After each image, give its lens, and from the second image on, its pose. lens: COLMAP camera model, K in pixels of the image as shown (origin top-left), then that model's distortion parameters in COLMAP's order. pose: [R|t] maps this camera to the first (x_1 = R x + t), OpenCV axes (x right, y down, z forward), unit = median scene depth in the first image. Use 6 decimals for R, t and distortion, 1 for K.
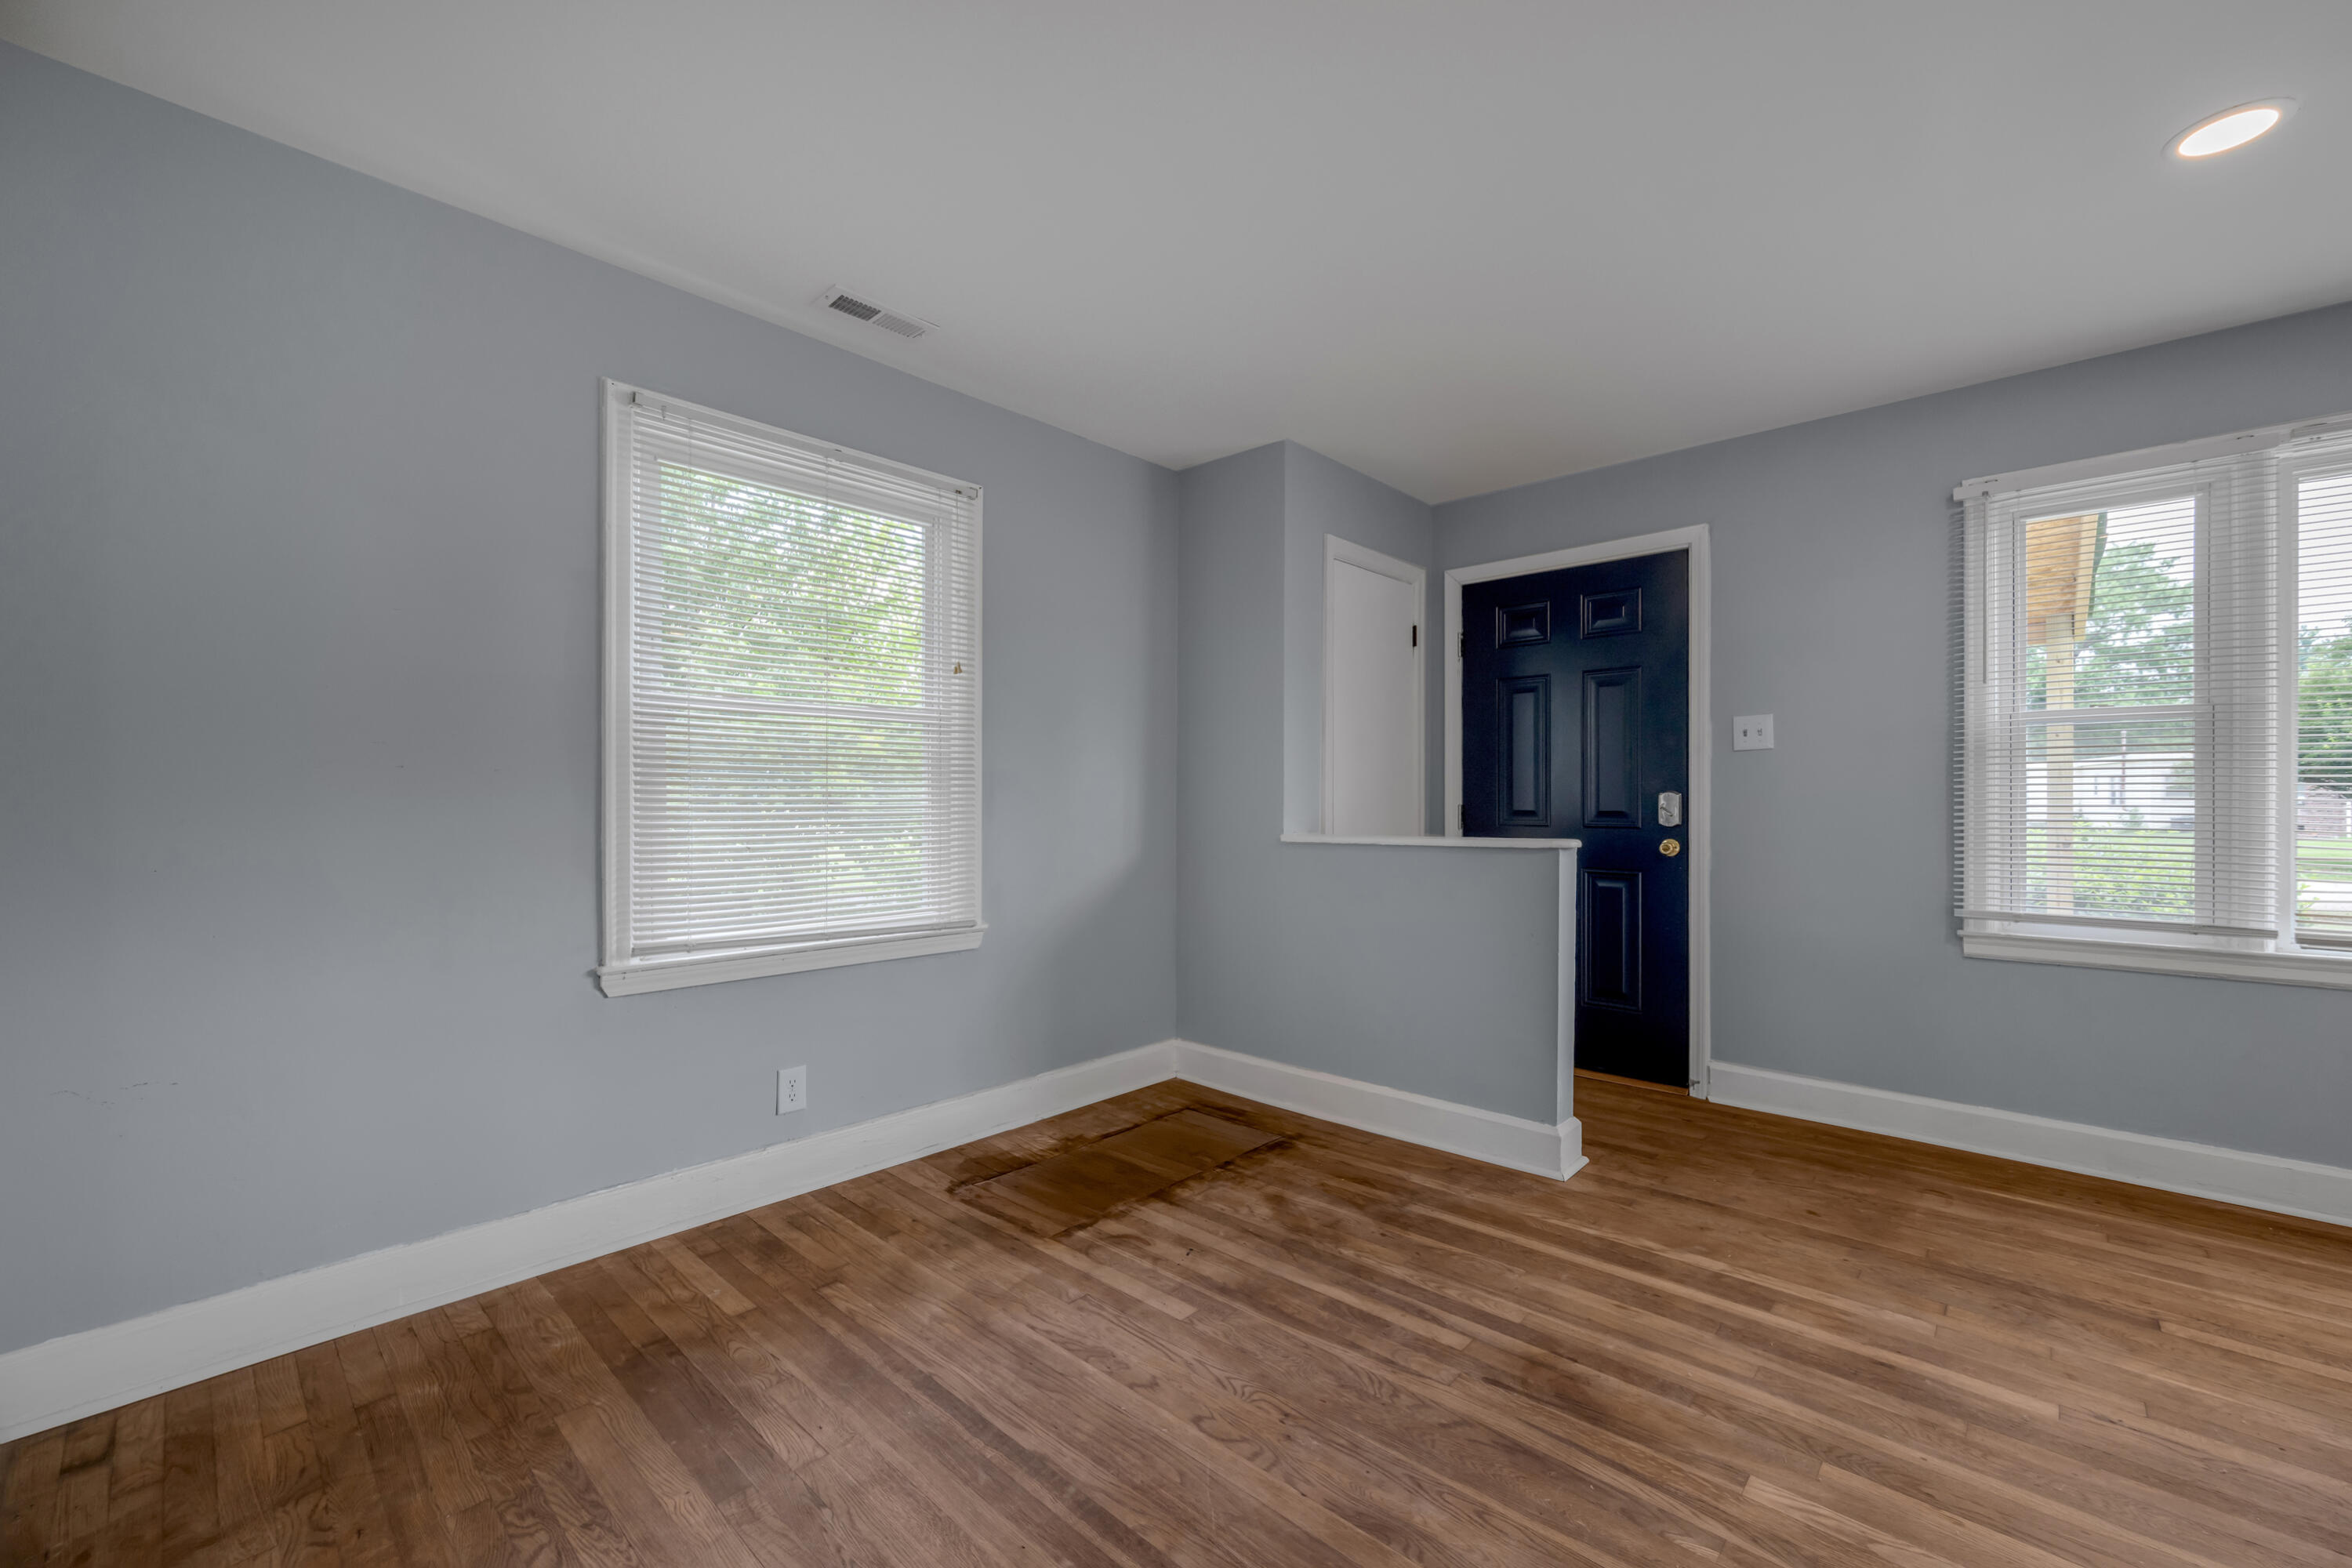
lens RADIAL K [[932.8, 0, 1195.9], [0, 932.8, 797.0], [0, 0, 1]] dist [-0.003619, -0.000024]
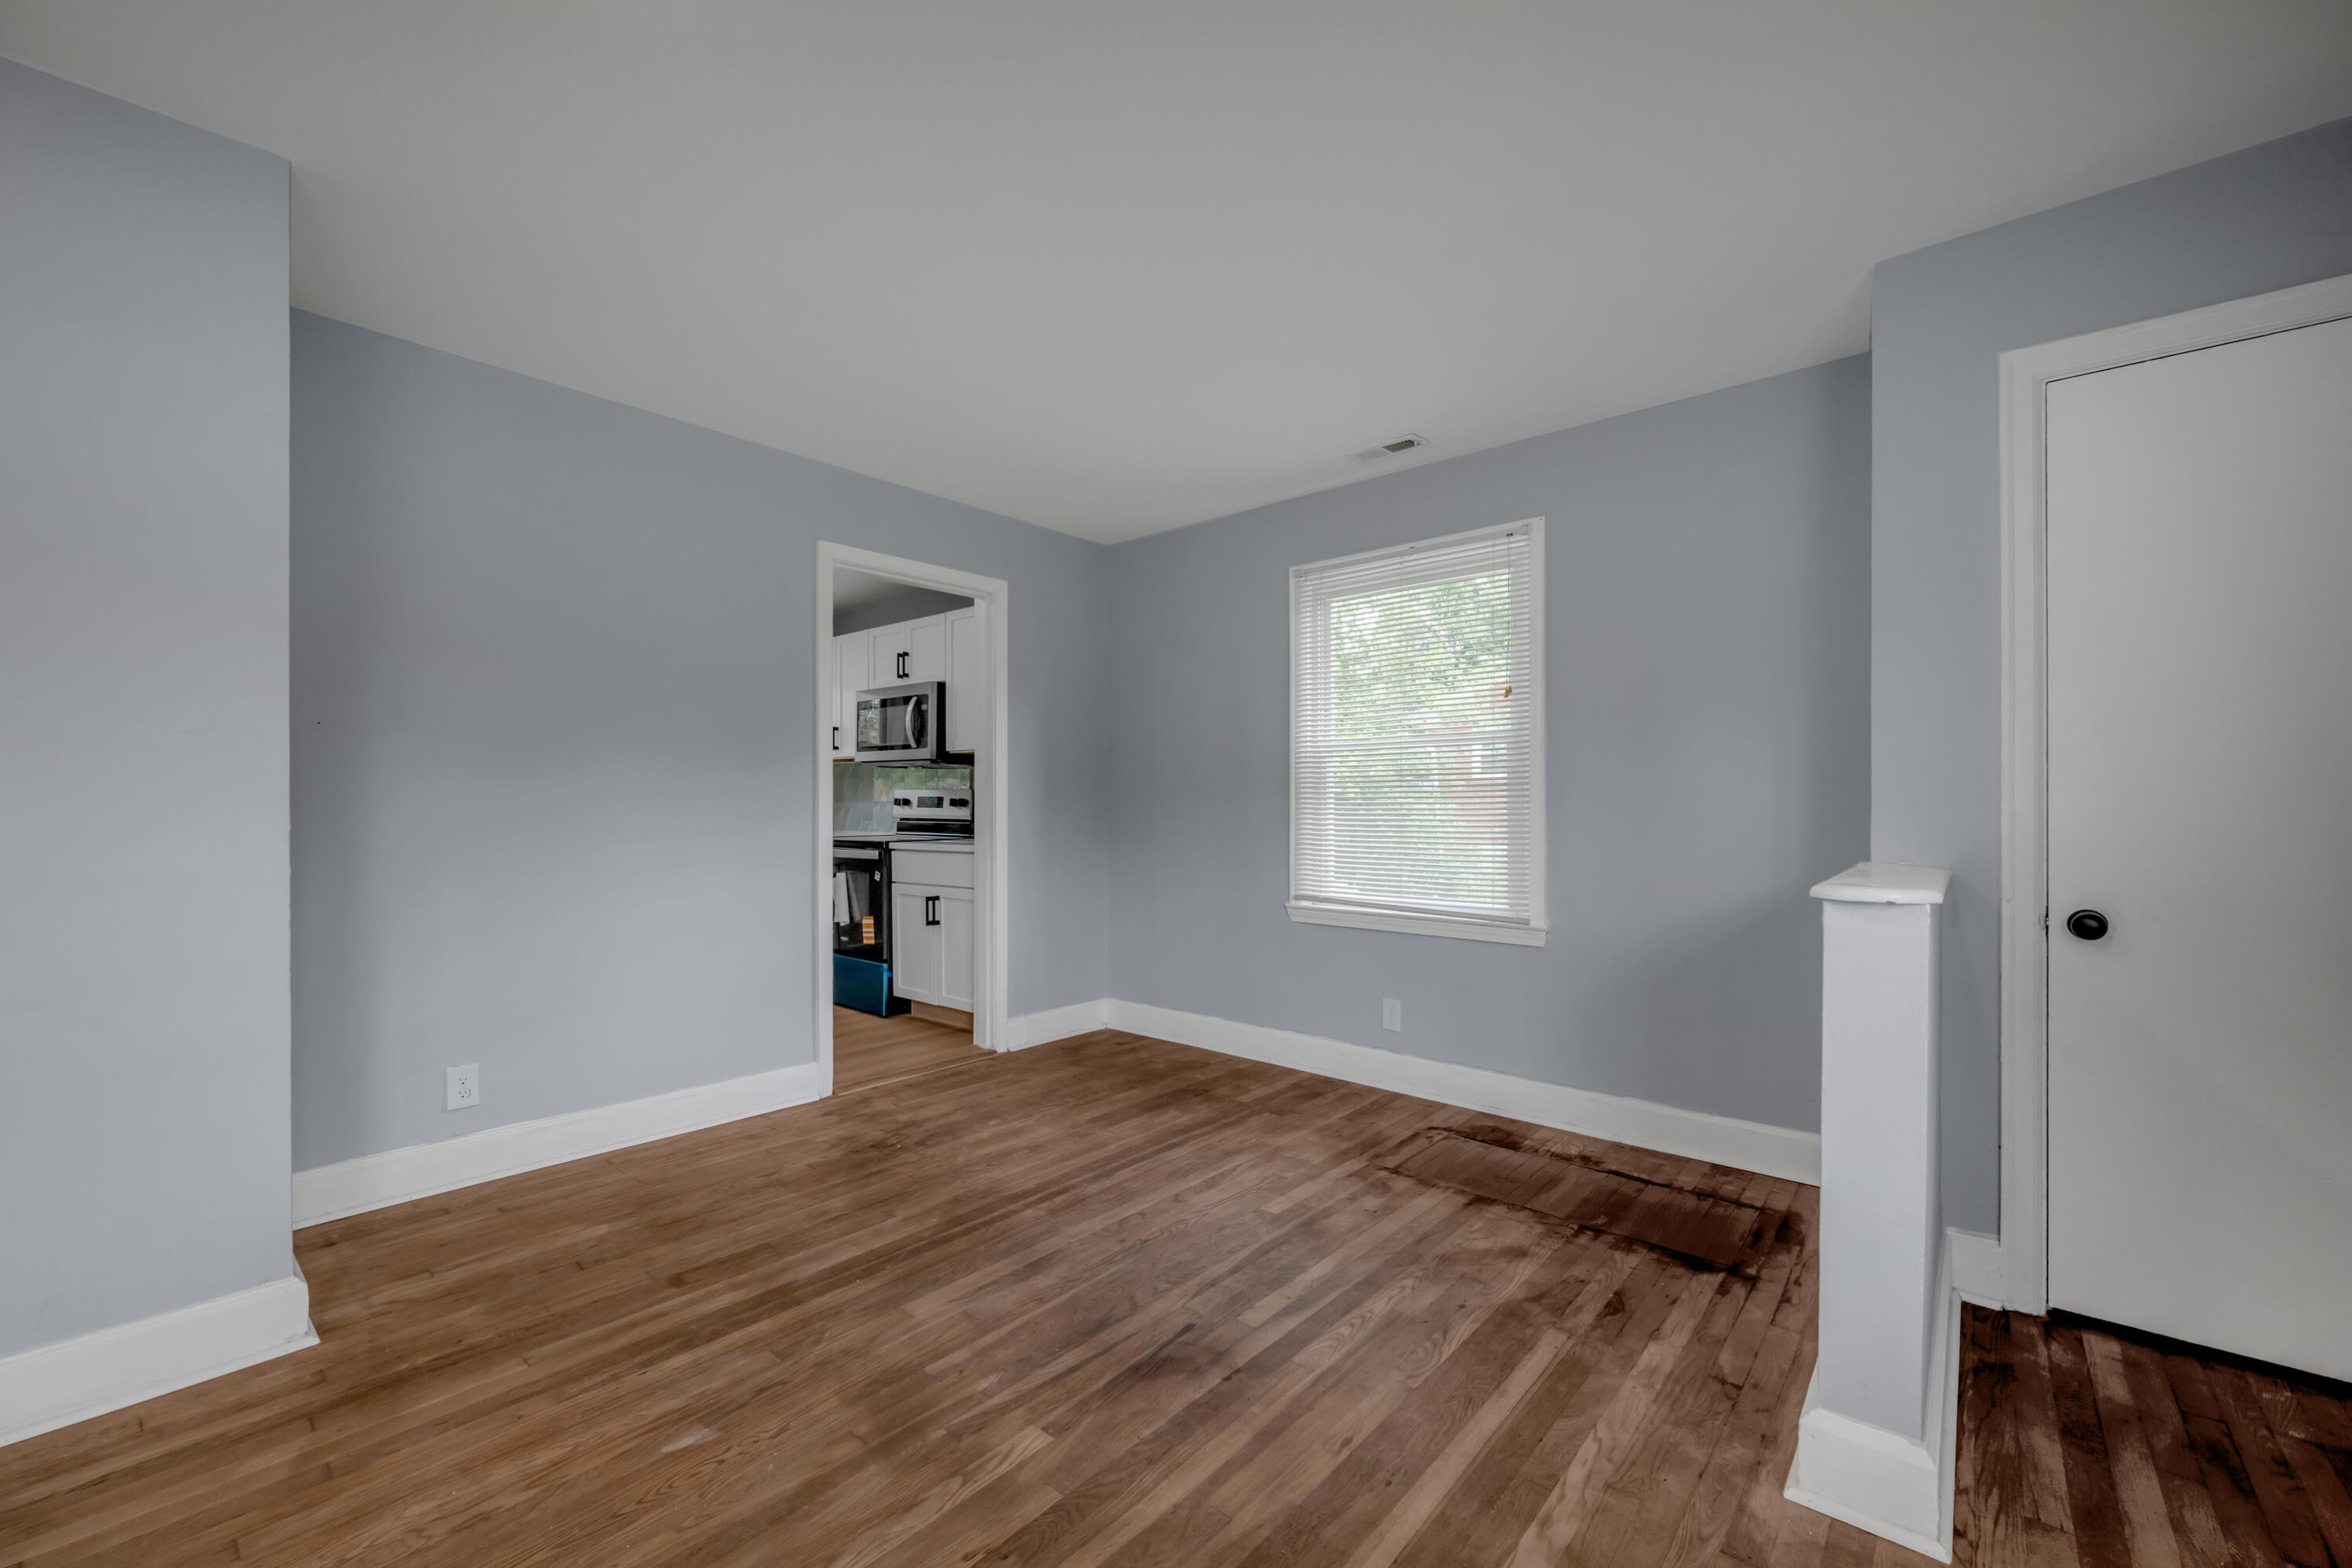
lens RADIAL K [[938.2, 0, 1182.0], [0, 938.2, 803.1], [0, 0, 1]] dist [-0.006533, -0.000262]
pose [[0.030656, -0.004809, -0.999518, 1.032348], [-0.000858, 0.999988, -0.004837, 0.003068], [0.999530, 0.001006, 0.030652, 0.684729]]
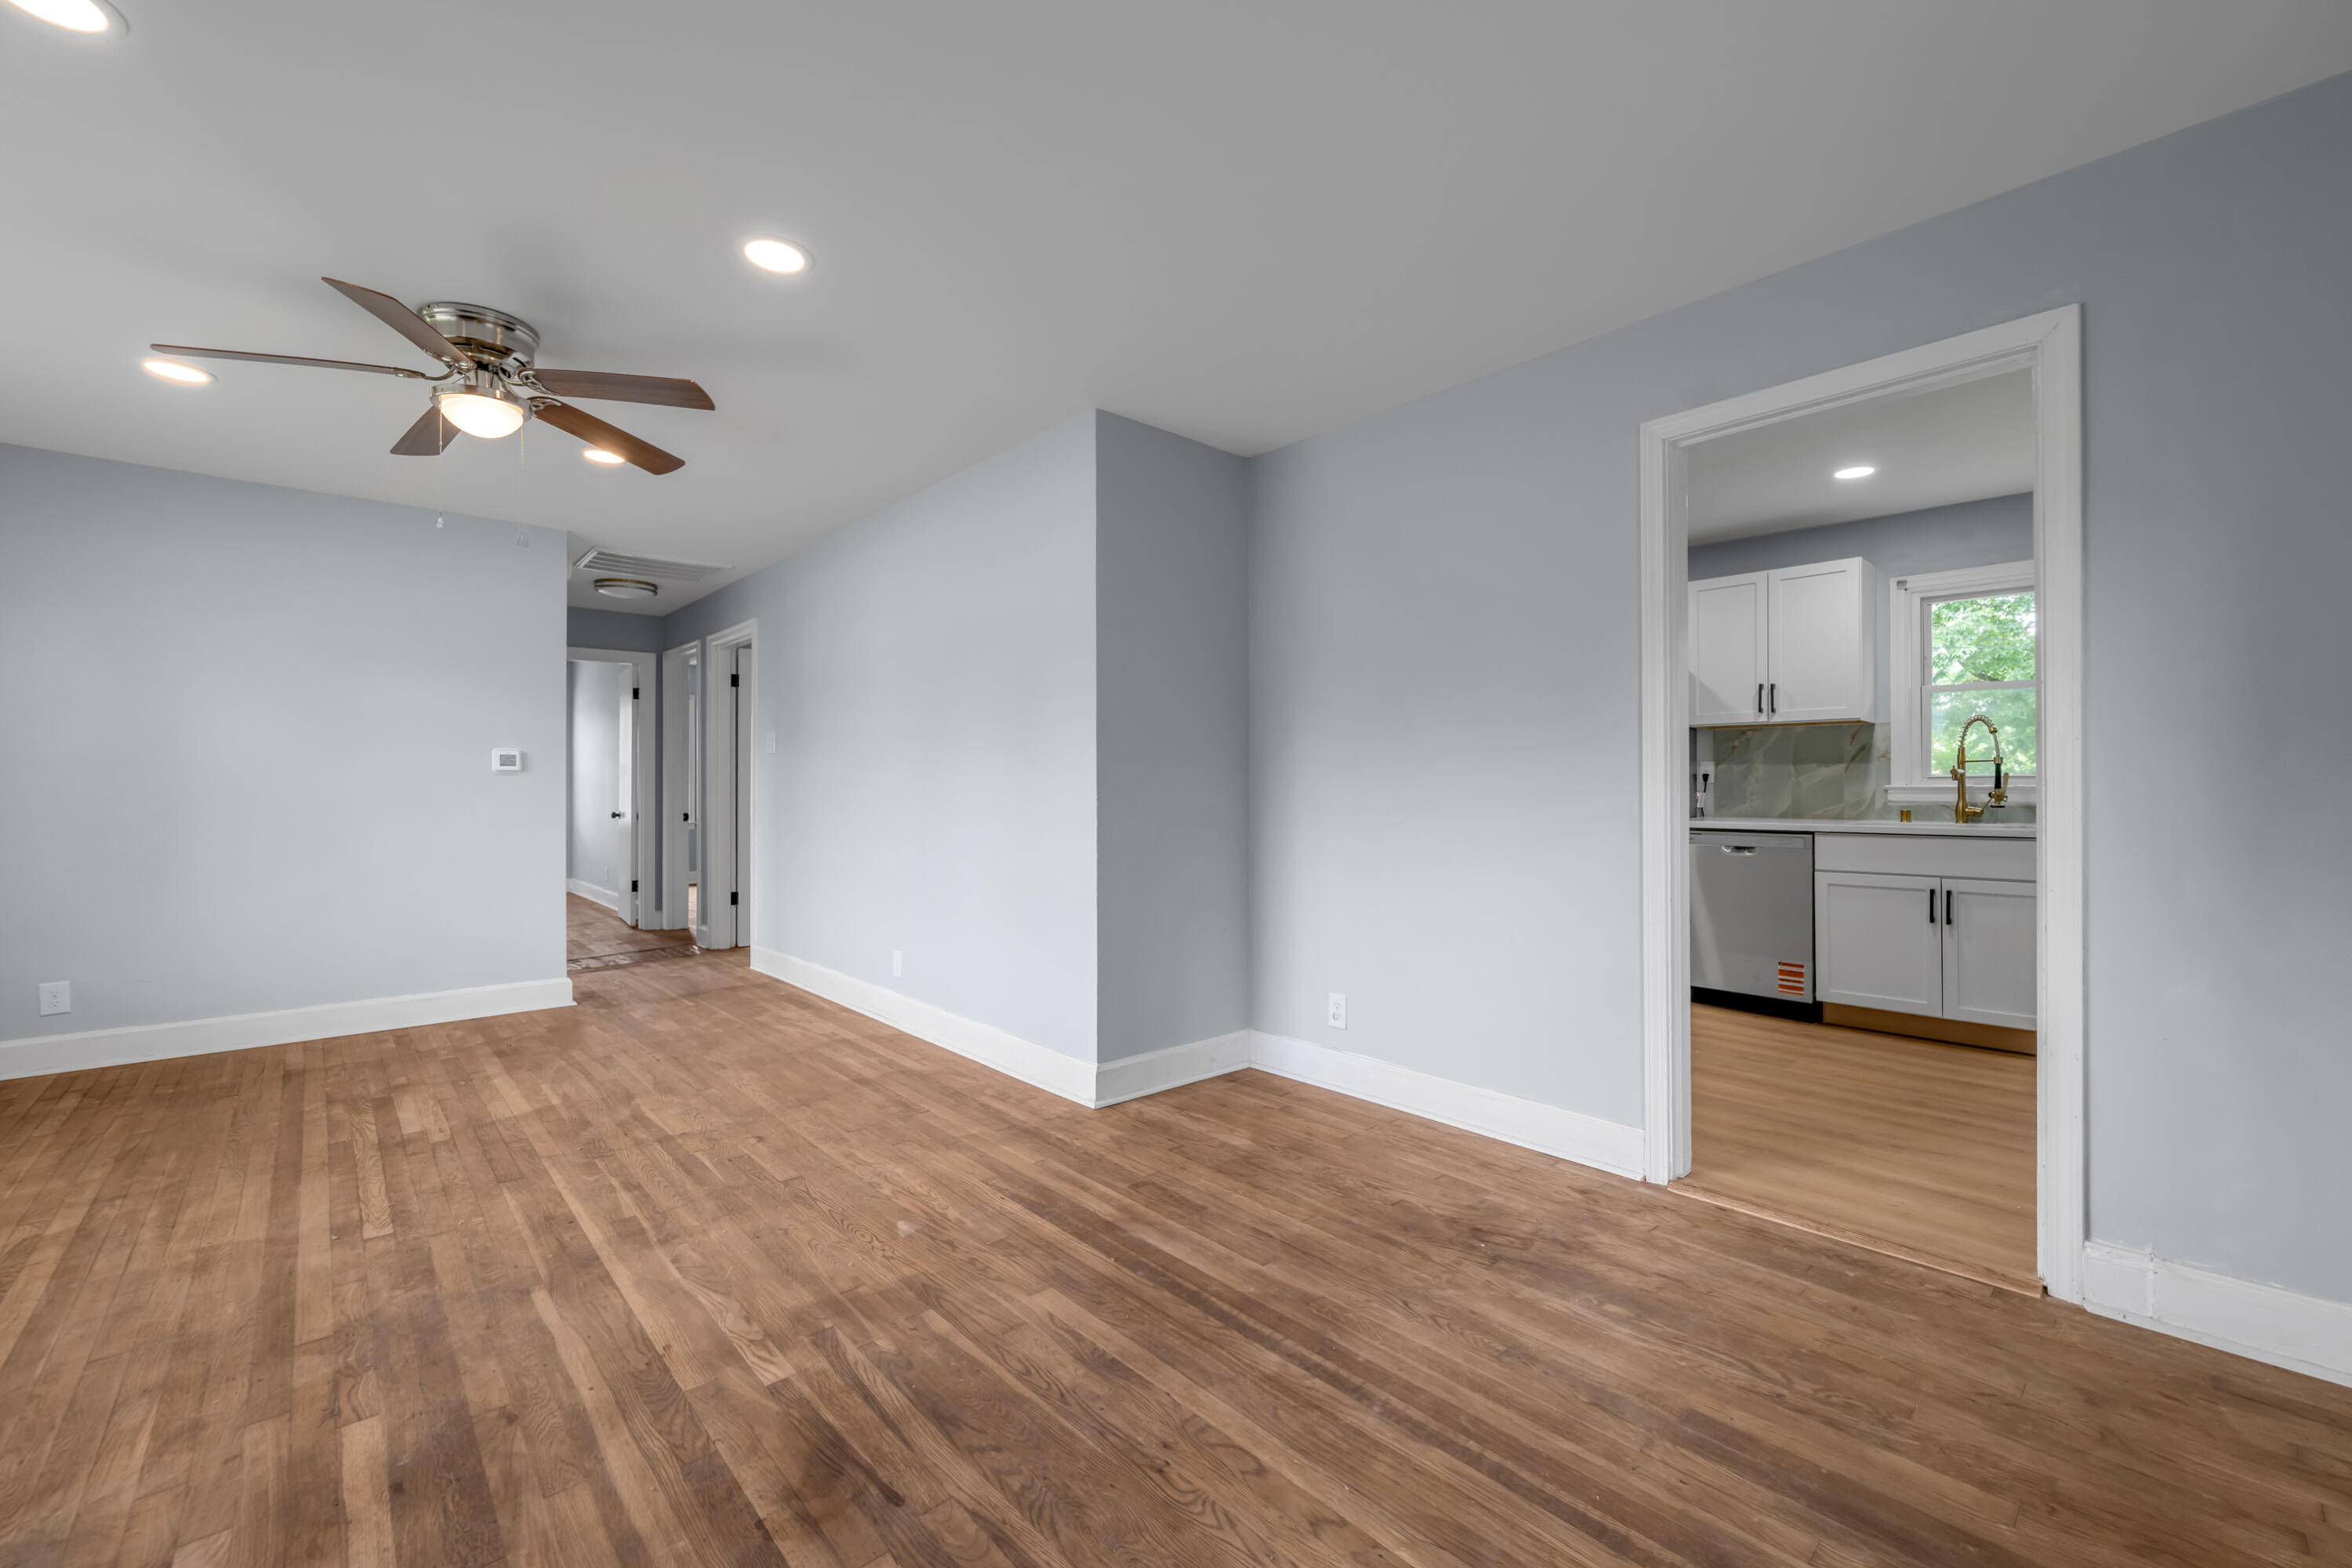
lens RADIAL K [[952.8, 0, 1190.3], [0, 952.8, 789.6], [0, 0, 1]] dist [-0.004887, -0.000036]
pose [[-0.996461, 0.000109, 0.084052, -0.005449], [0.000187, 1.000000, 0.000917, 0.006639], [-0.084052, 0.000929, -0.996461, 1.289402]]
